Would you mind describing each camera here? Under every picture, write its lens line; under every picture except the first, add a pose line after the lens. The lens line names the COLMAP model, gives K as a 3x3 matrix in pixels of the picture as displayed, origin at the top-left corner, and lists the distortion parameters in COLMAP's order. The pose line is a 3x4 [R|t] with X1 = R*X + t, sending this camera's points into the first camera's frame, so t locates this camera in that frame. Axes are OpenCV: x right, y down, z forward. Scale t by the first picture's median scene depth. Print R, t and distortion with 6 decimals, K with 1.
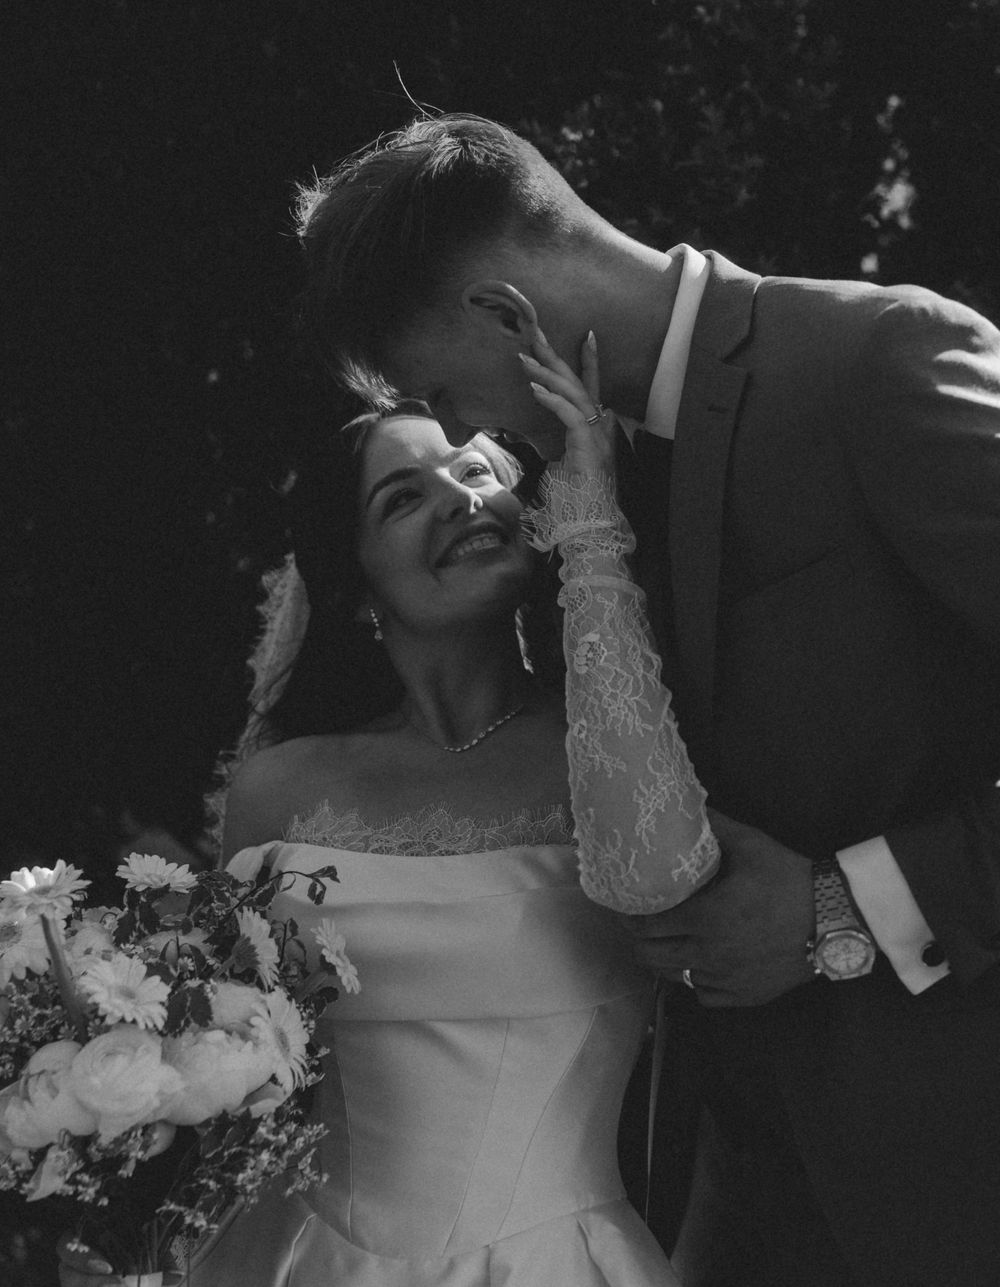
lens RADIAL K [[2454.1, 0, 498.4], [0, 2454.1, 633.7], [0, 0, 1]] dist [0.061212, 0.000000]
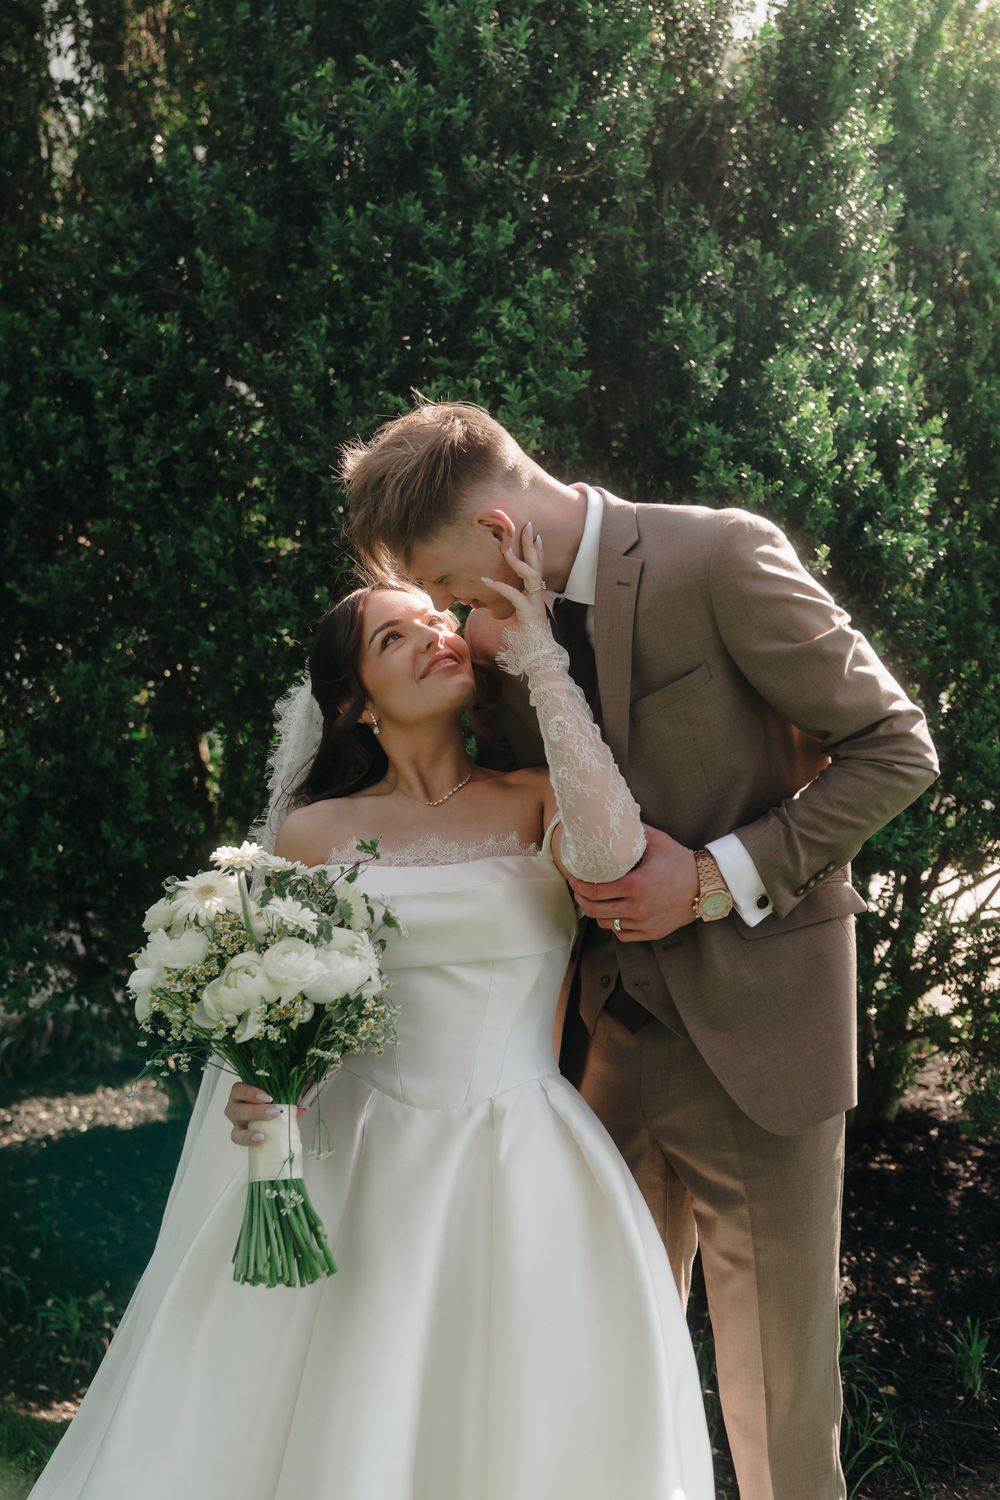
lens RADIAL K [[1902.8, 0, 500.2], [0, 1902.8, 756.1], [0, 0, 1]] dist [0.038539, 0.000000]
pose [[0.990111, -0.026605, 0.137737, -0.163922], [0.027767, 0.999593, -0.006519, 0.029813], [-0.137508, 0.010279, 0.990447, -0.250979]]
